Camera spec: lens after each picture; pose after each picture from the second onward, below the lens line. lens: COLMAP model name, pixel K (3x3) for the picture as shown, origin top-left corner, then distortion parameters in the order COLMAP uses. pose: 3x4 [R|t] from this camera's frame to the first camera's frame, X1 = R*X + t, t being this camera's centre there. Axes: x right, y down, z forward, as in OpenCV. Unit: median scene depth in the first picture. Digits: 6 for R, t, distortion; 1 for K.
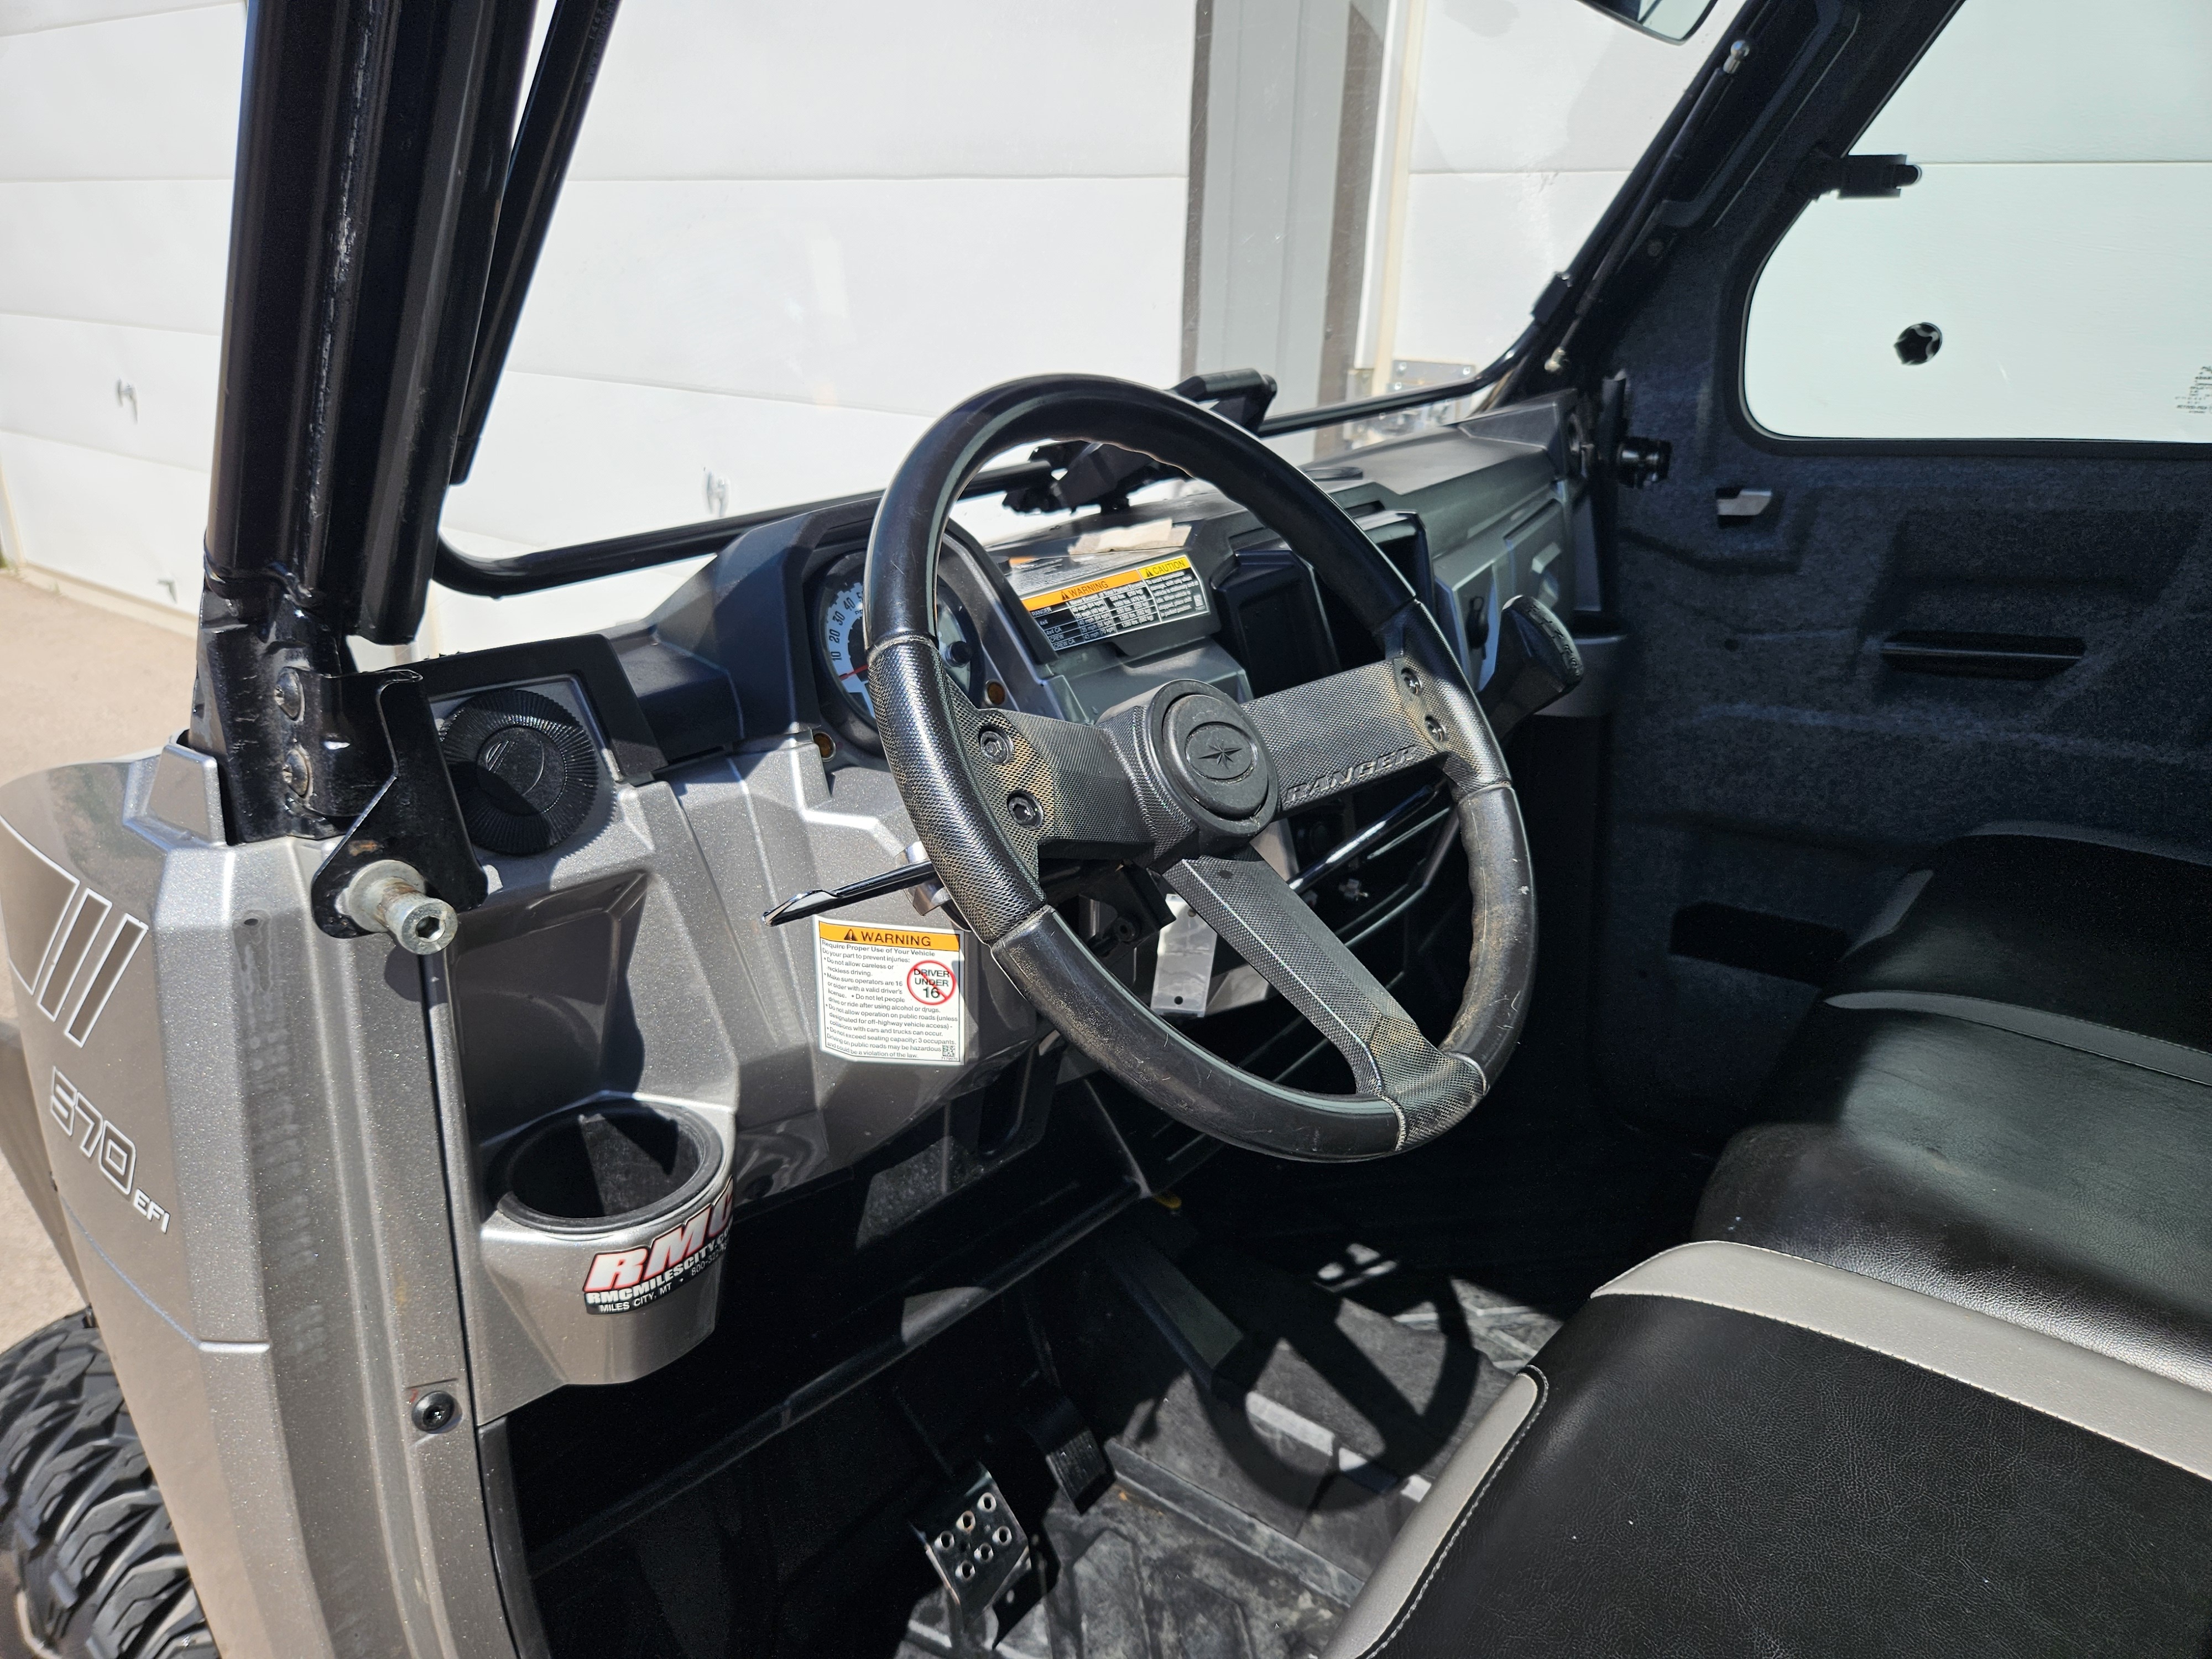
lens RADIAL K [[1504.8, 0, 1100.1], [0, 1504.8, 834.2], [0, 0, 1]] dist [0.045855, -0.047297]
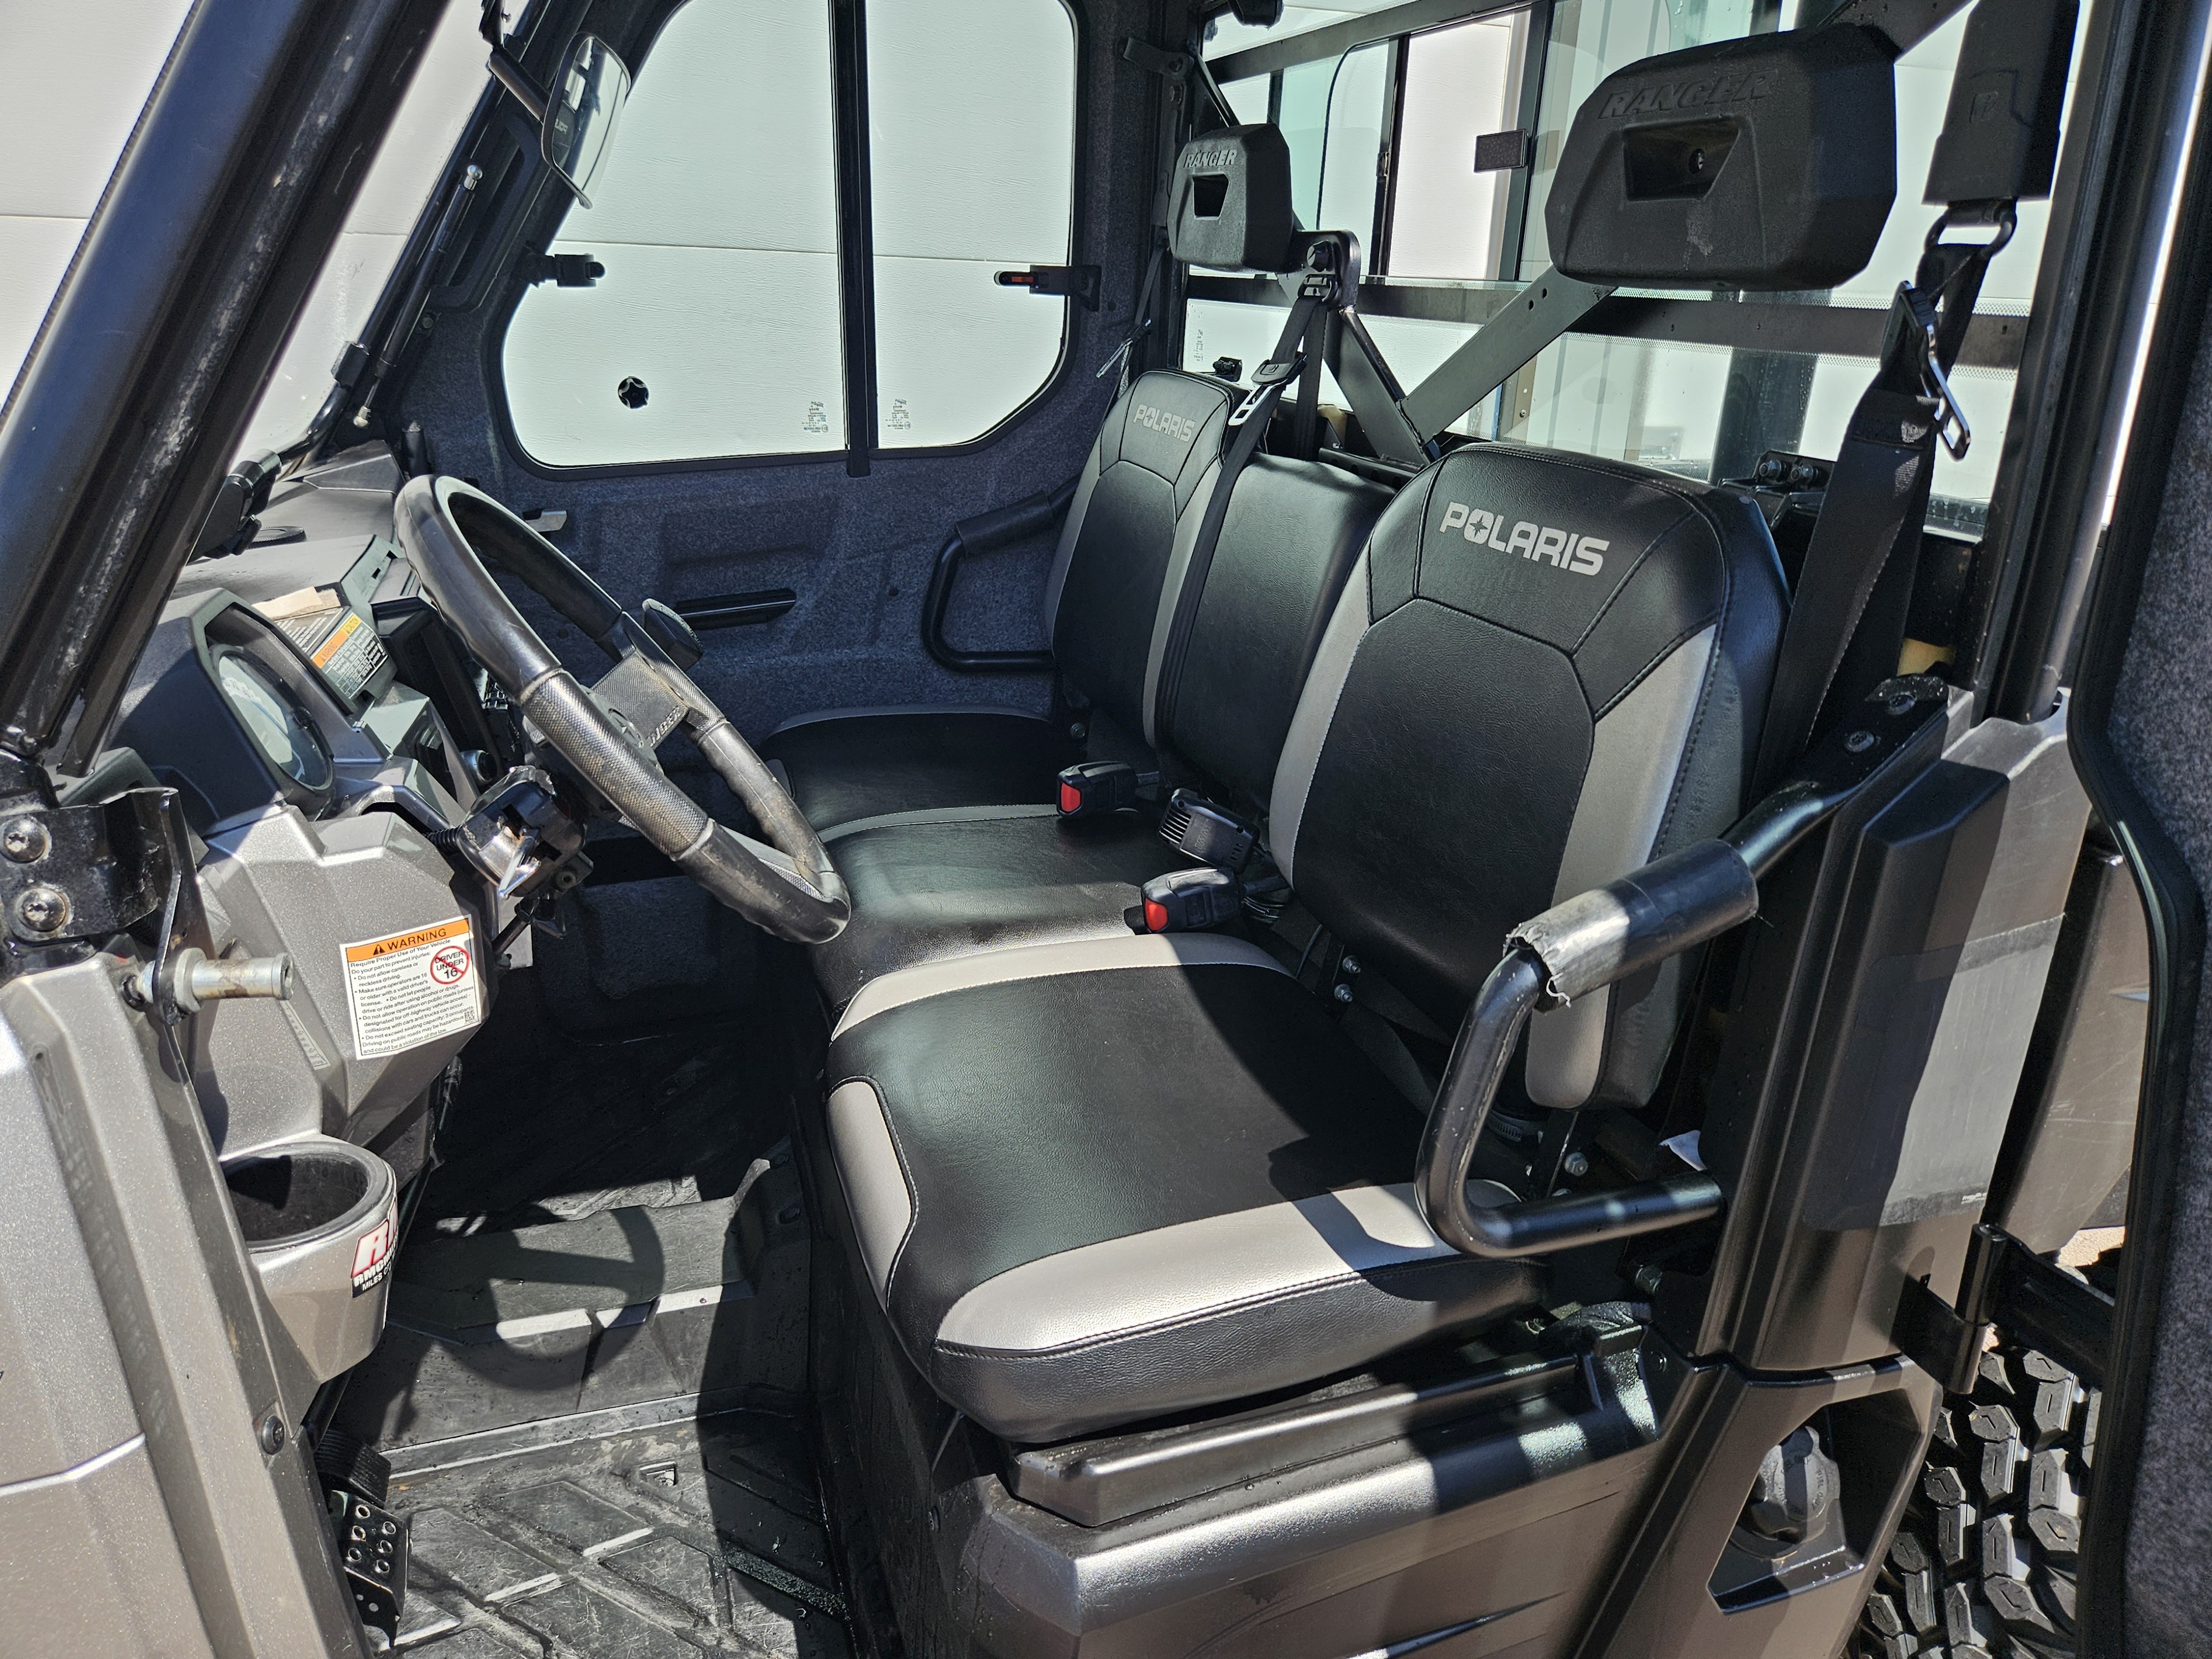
lens RADIAL K [[1504.8, 0, 1100.1], [0, 1504.8, 834.2], [0, 0, 1]] dist [0.045855, -0.047297]
pose [[0.575358, -0.271853, 0.771401, -0.426138], [0.274076, 0.952700, 0.131323, -0.012706], [-0.770614, 0.135865, 0.622651, -0.123791]]
